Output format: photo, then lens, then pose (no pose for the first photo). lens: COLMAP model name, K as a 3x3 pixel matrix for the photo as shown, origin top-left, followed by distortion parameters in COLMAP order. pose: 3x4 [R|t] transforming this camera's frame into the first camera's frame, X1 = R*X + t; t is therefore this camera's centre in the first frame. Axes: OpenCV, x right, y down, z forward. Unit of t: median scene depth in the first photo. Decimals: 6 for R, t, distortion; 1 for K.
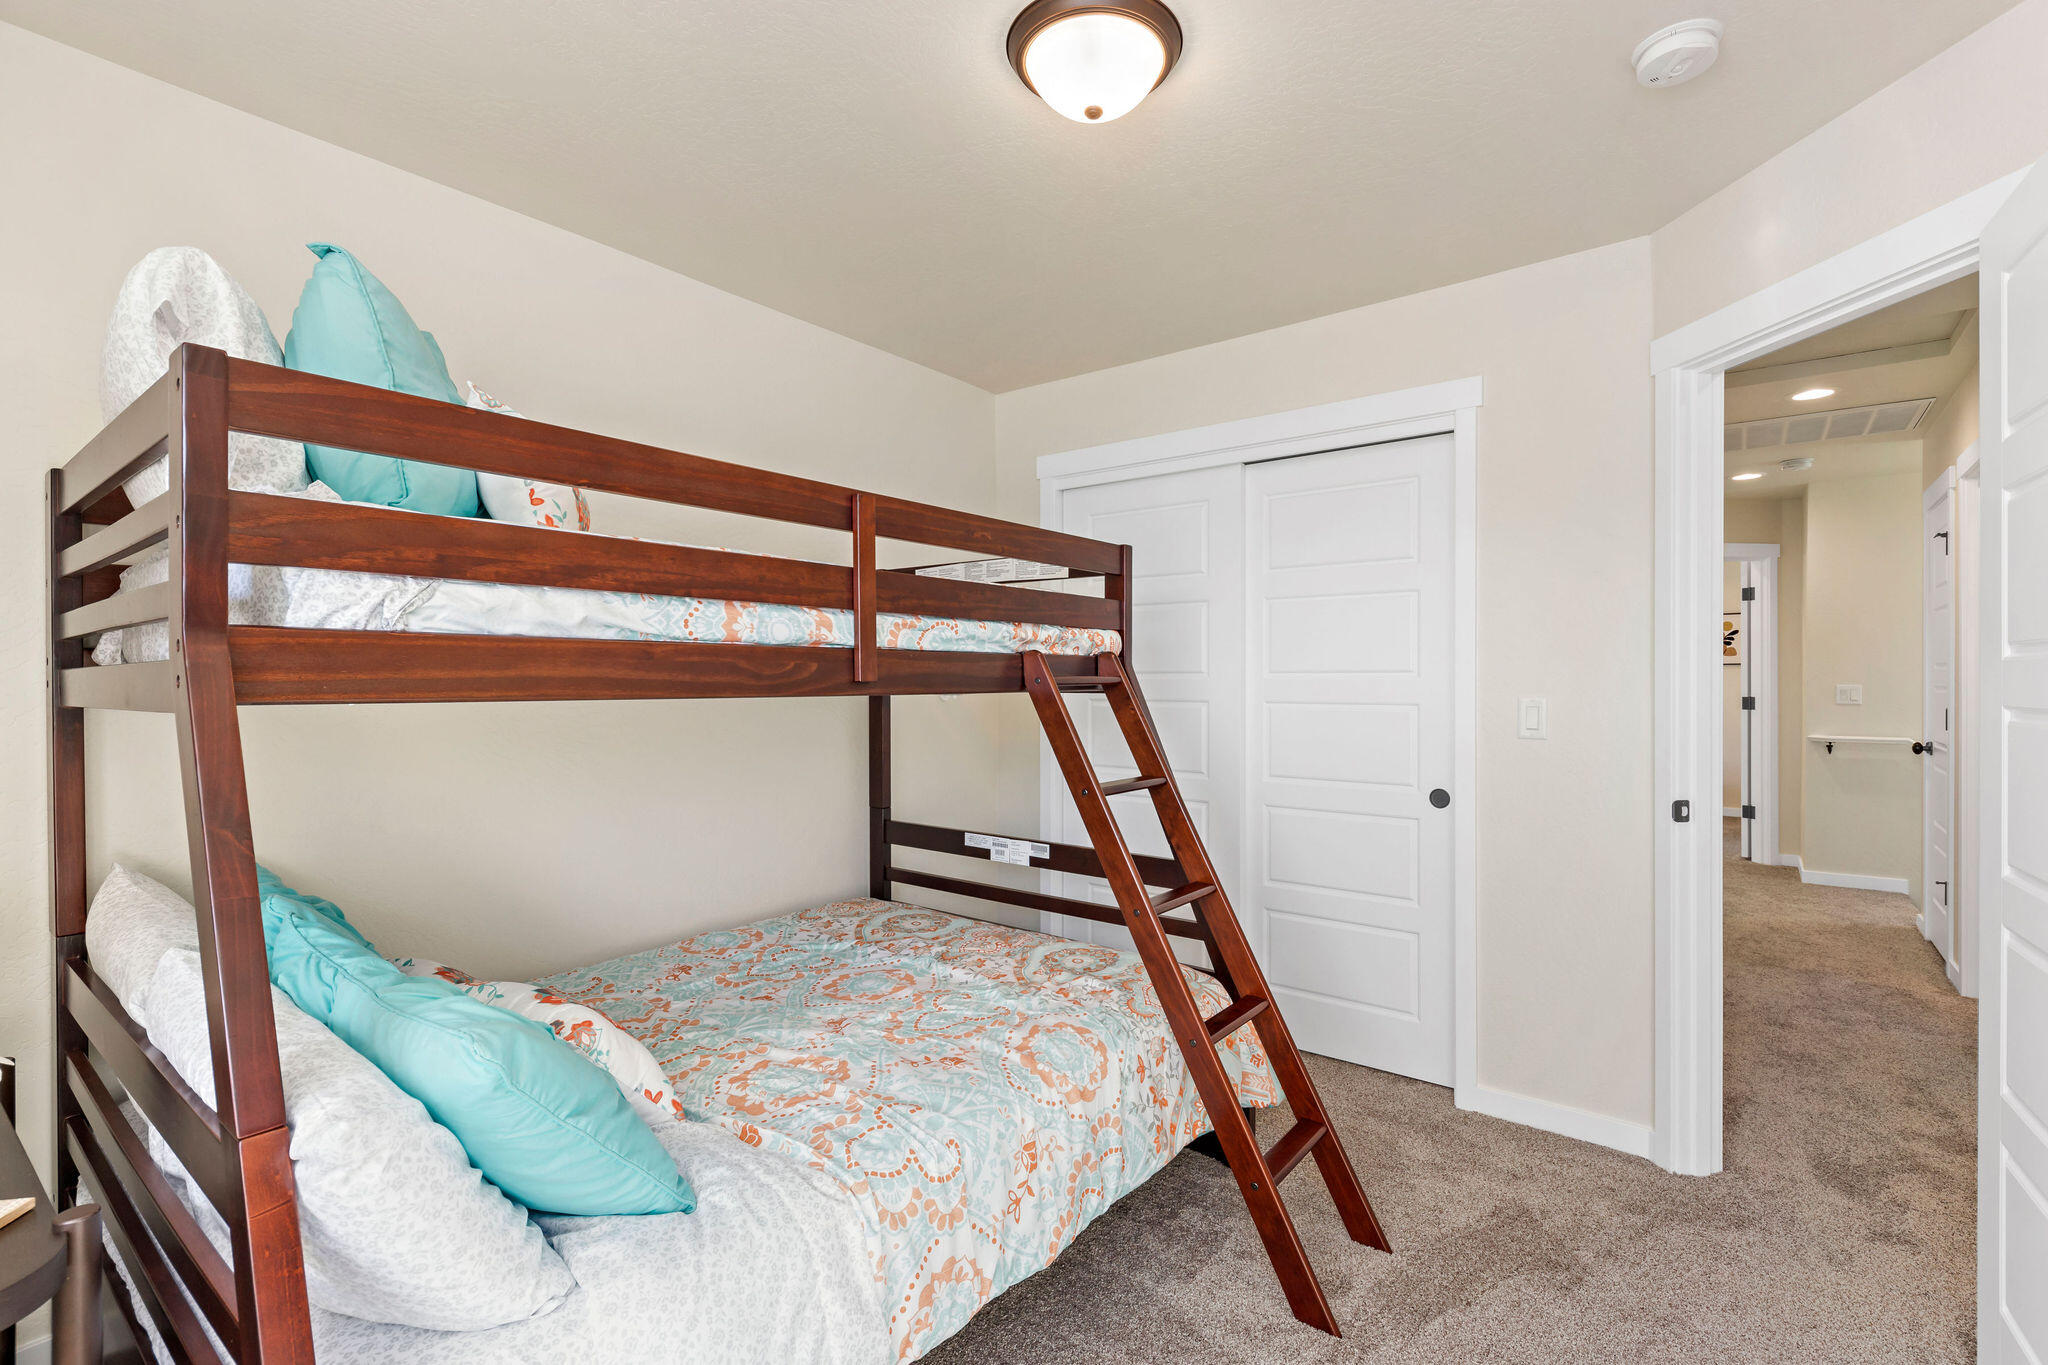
lens RADIAL K [[950.9, 0, 1035.3], [0, 950.9, 685.8], [0, 0, 1]] dist [-0.002494, -0.000083]
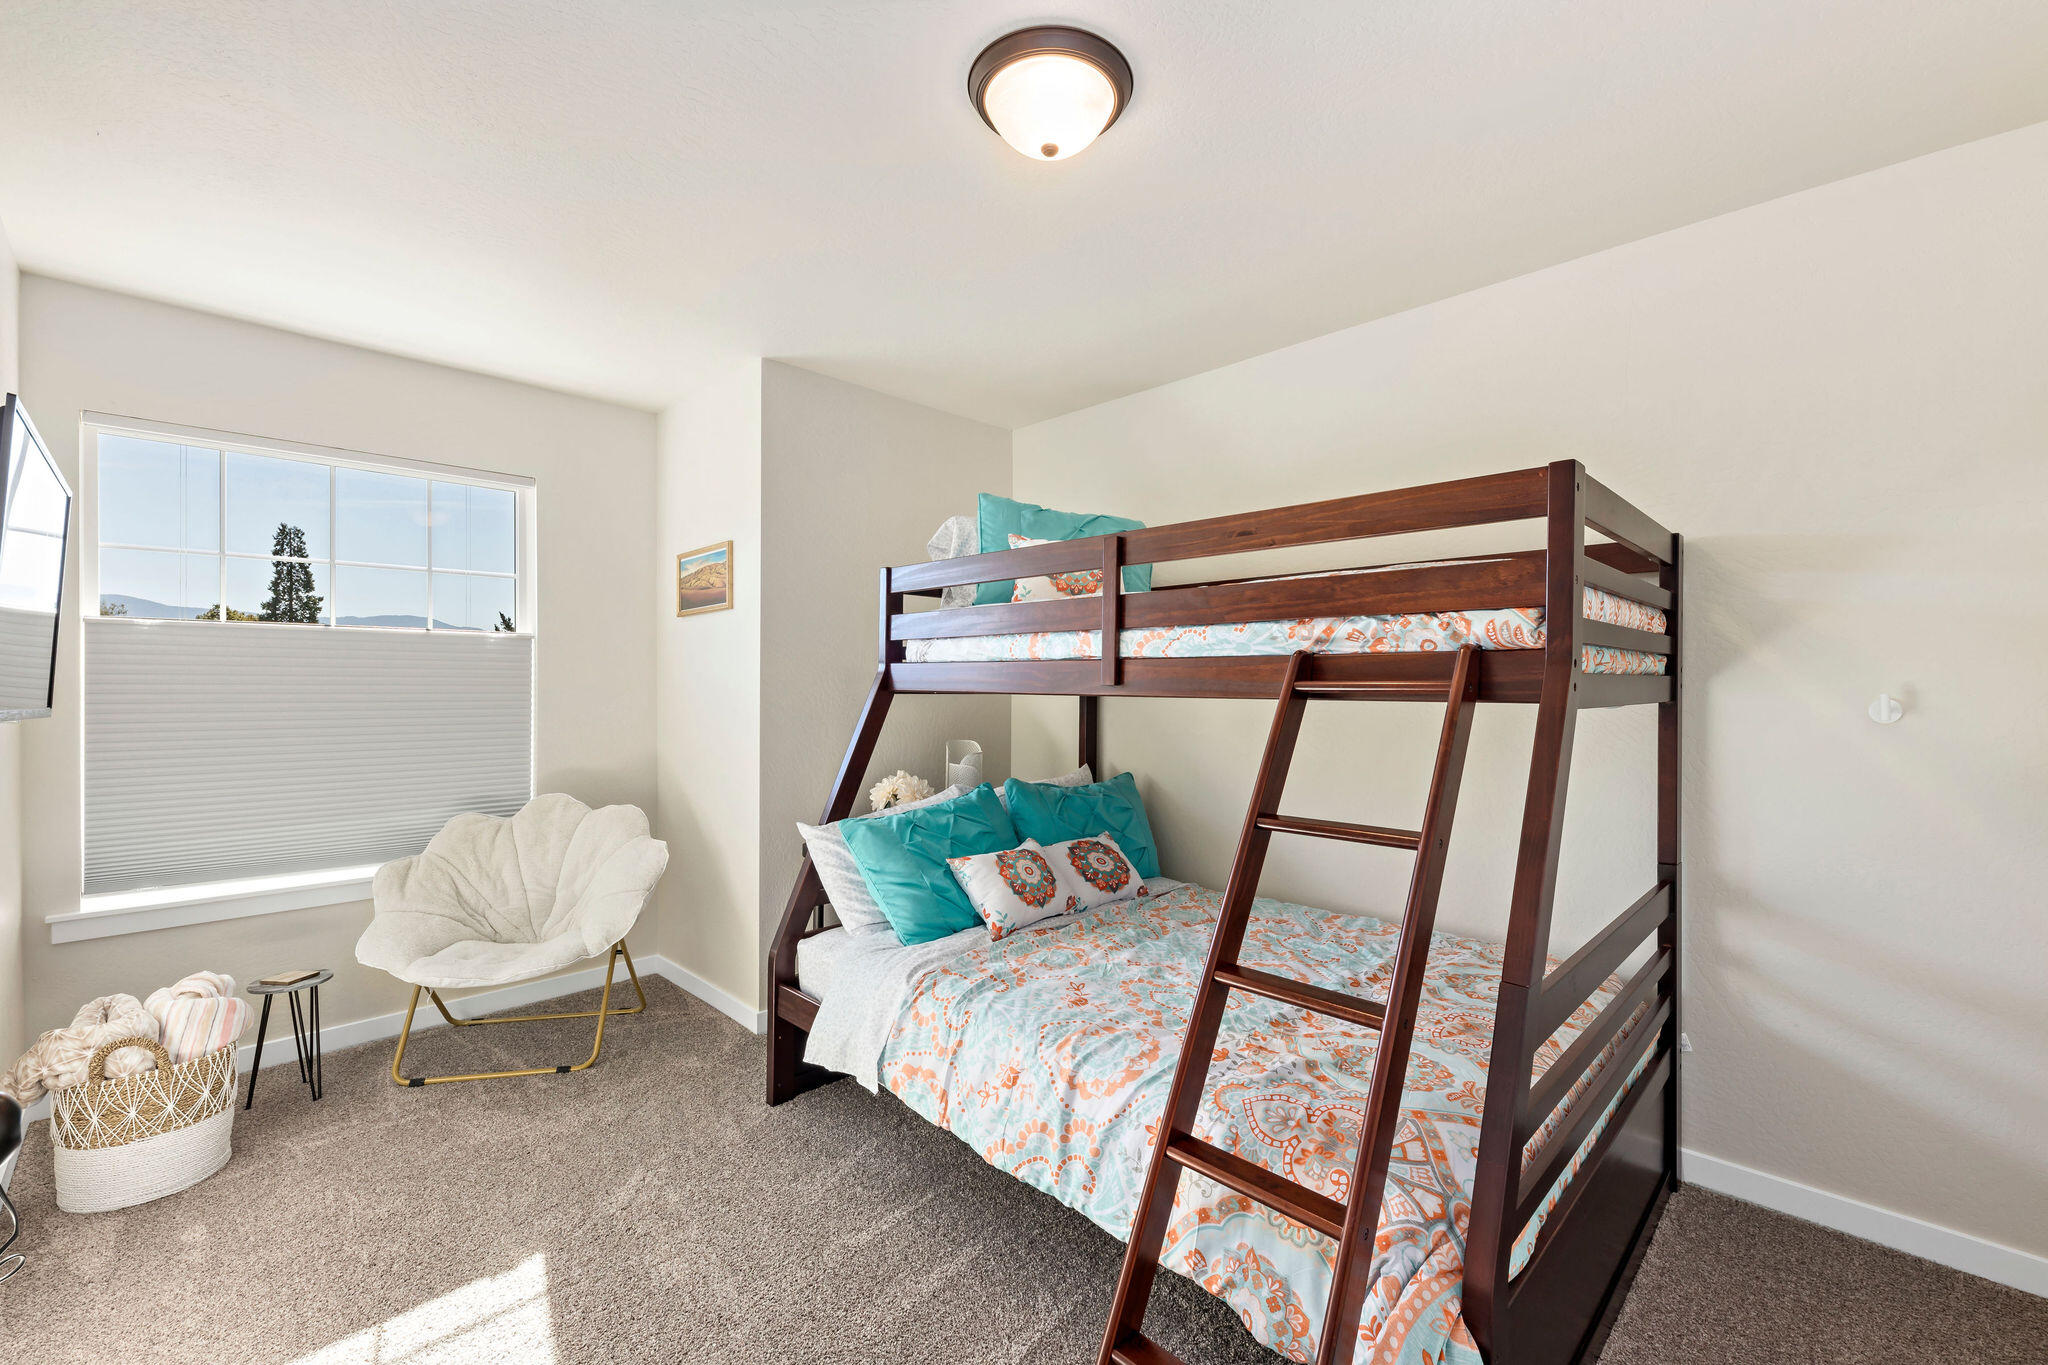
lens RADIAL K [[833.2, 0, 1038.0], [0, 833.2, 684.7], [0, 0, 1]] dist [0.001822, -0.000014]
pose [[-0.133853, -0.001623, -0.991000, 0.862616], [-0.013879, 0.999904, 0.000237, -0.004165], [0.990904, 0.013786, -0.133862, 0.970937]]
